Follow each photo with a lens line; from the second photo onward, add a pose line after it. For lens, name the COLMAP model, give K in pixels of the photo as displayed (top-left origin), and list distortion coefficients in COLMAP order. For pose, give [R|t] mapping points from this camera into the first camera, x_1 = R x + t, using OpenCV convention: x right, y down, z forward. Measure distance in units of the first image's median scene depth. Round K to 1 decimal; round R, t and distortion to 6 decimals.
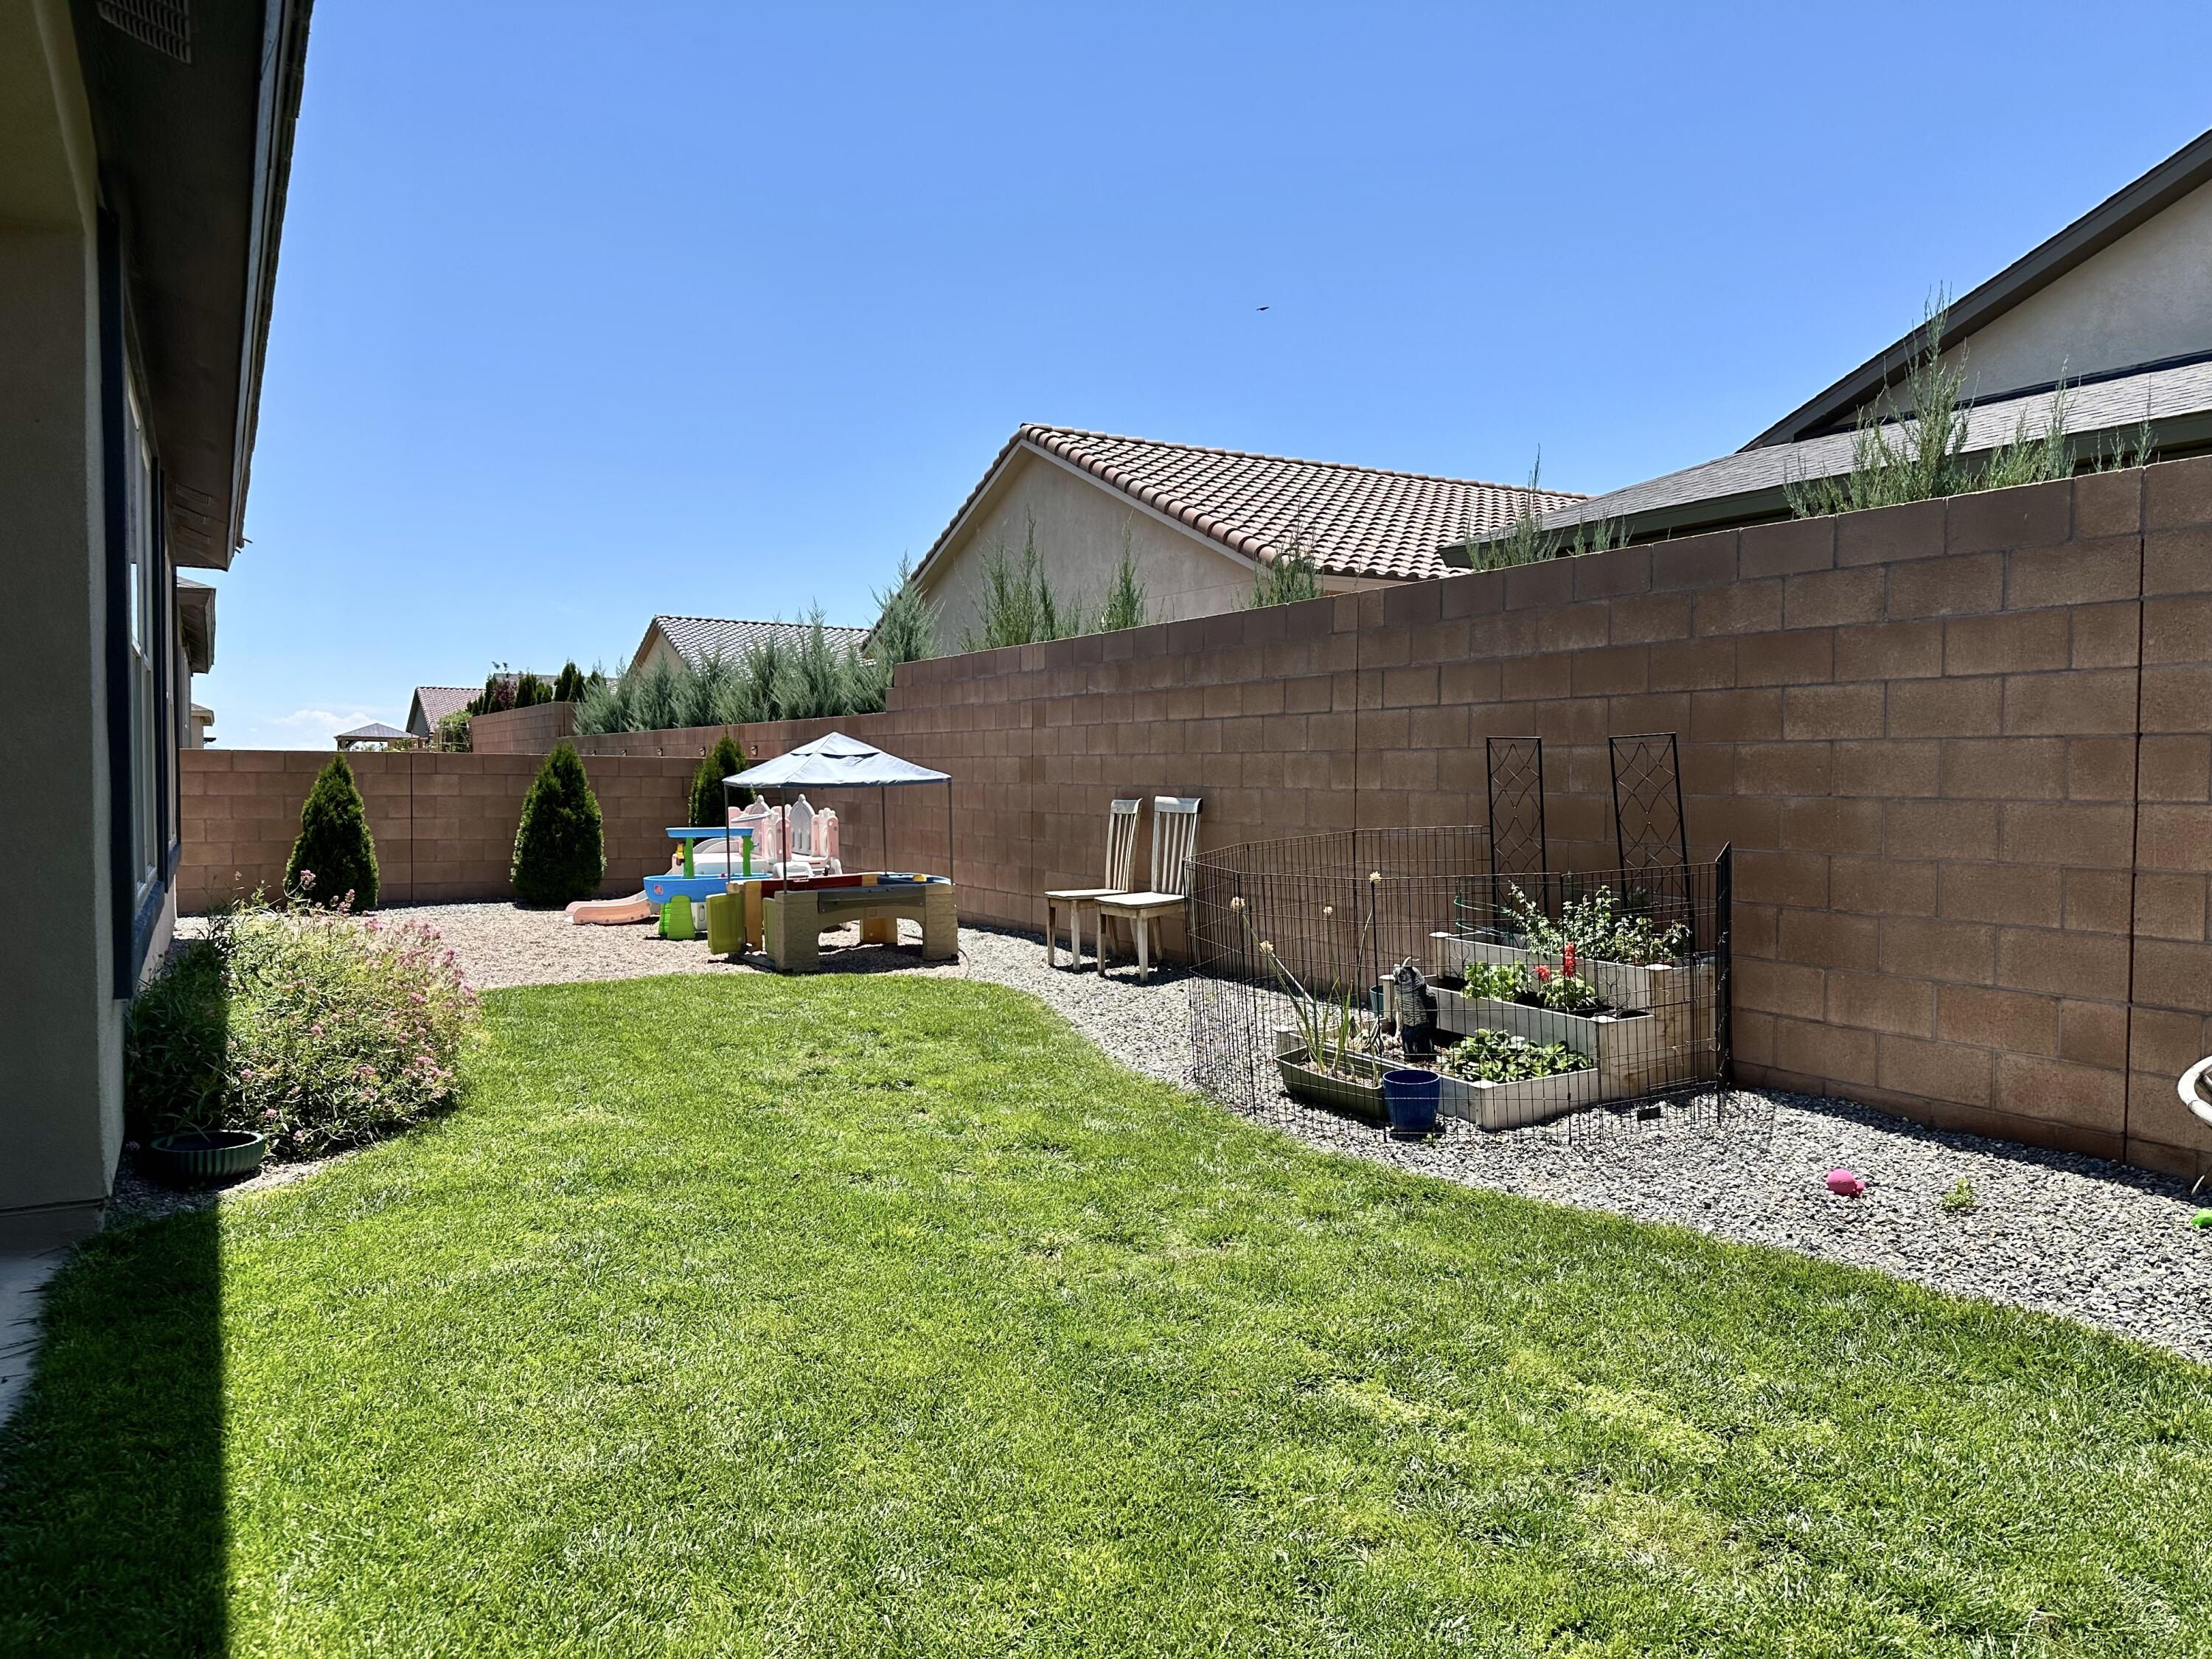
lens RADIAL K [[1558.8, 0, 1113.0], [0, 1558.8, 839.0], [0, 0, 1]] dist [0.090997, -0.125910]
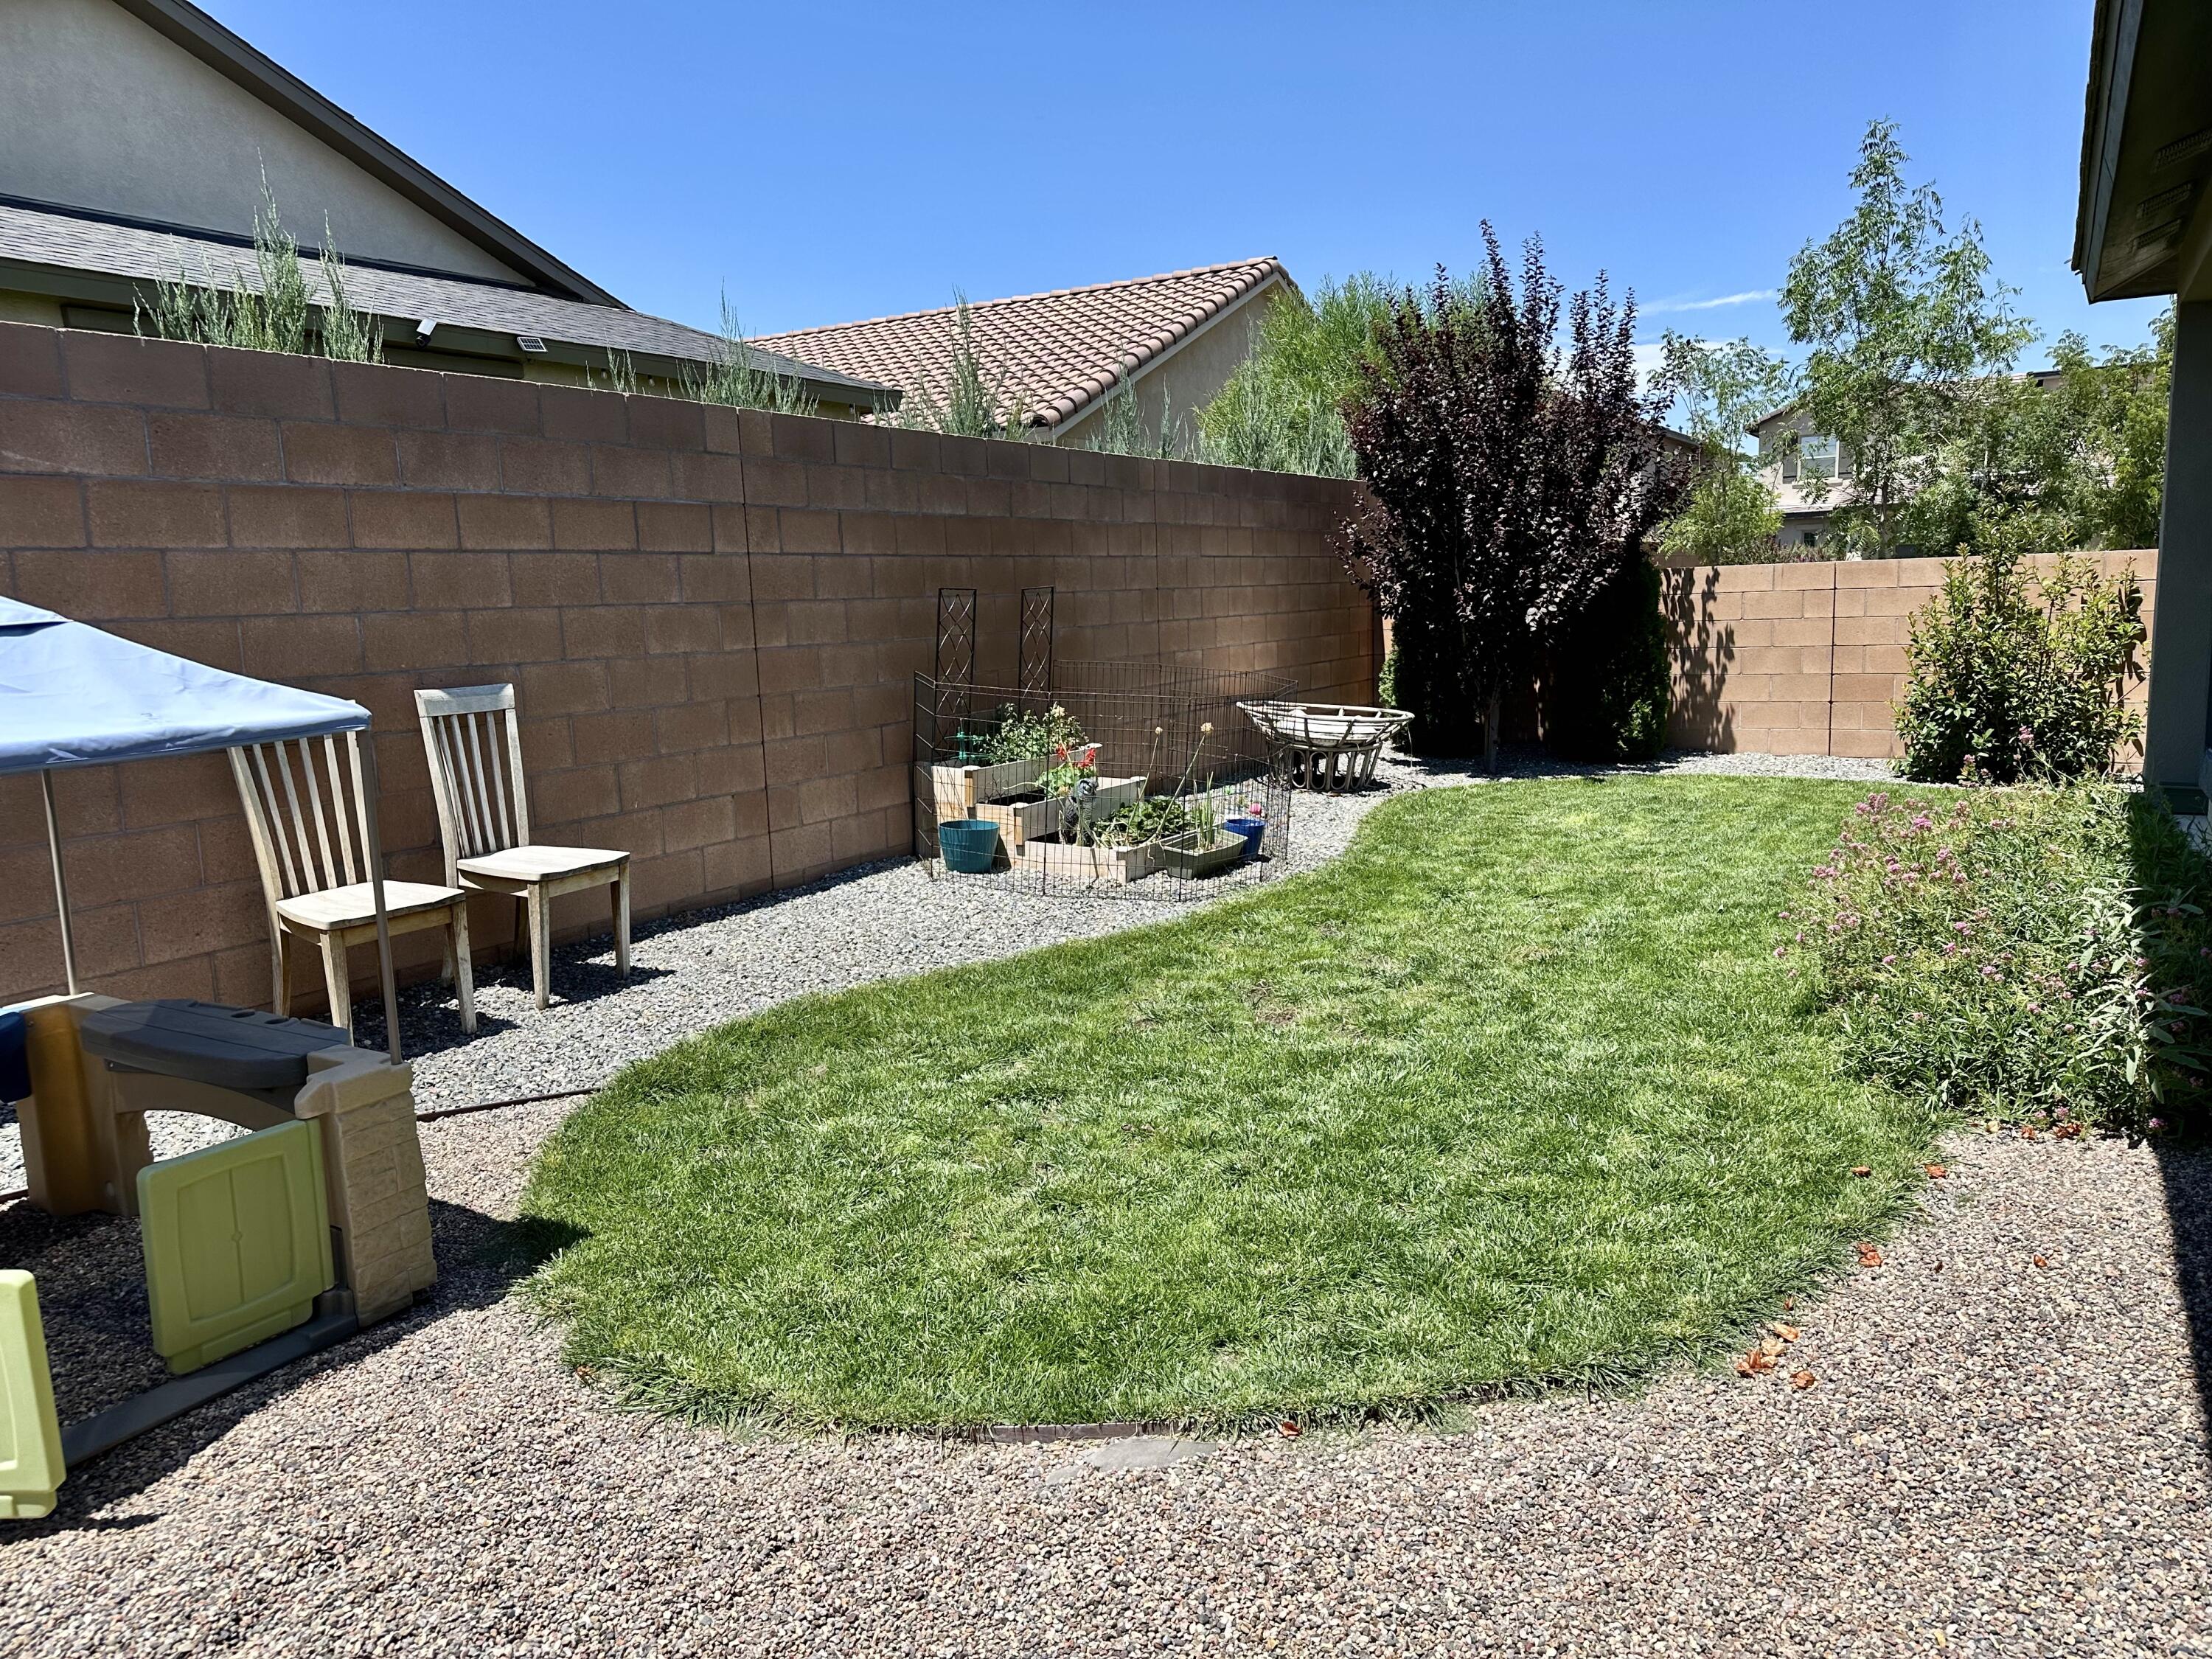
lens RADIAL K [[1558.8, 0, 1113.0], [0, 1558.8, 839.0], [0, 0, 1]] dist [0.090997, -0.125910]
pose [[-0.509961, -0.121592, 0.851560, -0.691980], [0.066728, 0.981384, 0.180090, -0.071823], [-0.857605, 0.148662, -0.492354, 1.291920]]
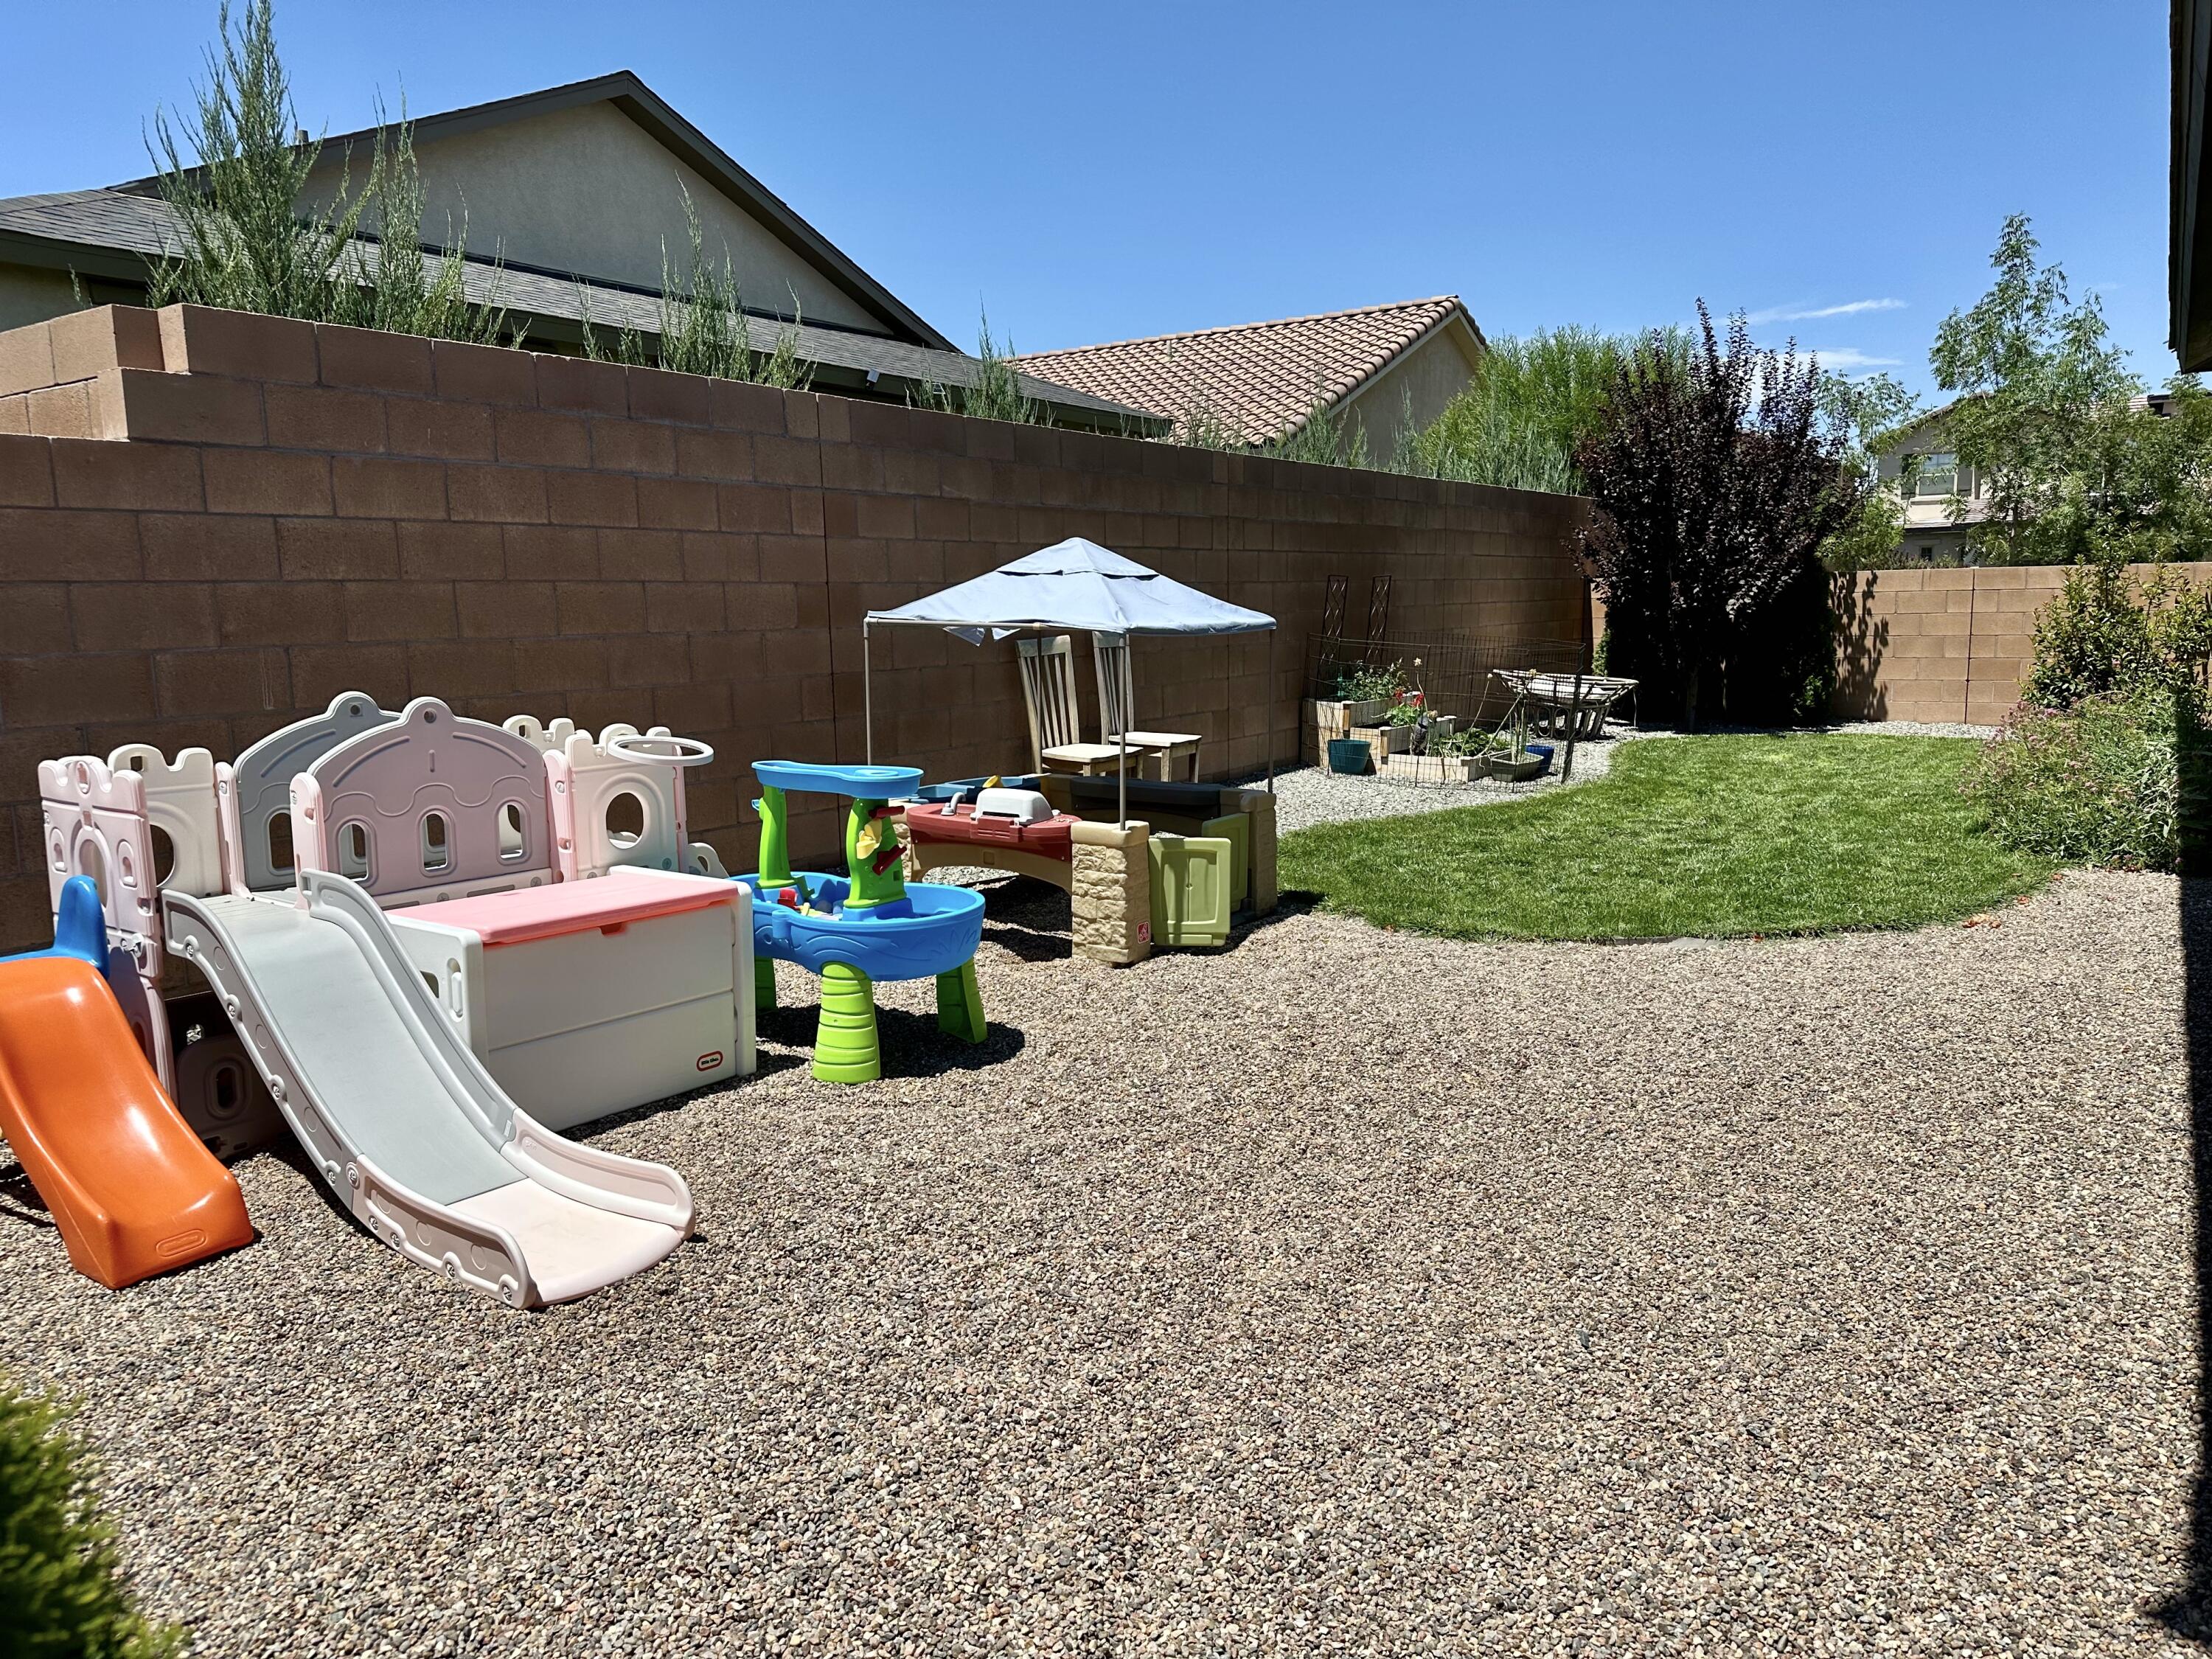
lens RADIAL K [[1551.4, 0, 1106.0], [0, 1551.4, 829.5], [0, 0, 1]] dist [0.052004, -0.063006]
pose [[-0.454013, -0.127836, 0.881776, -0.936943], [0.053281, 0.983988, 0.170087, -0.079794], [-0.889400, 0.124204, -0.439932, 1.689325]]
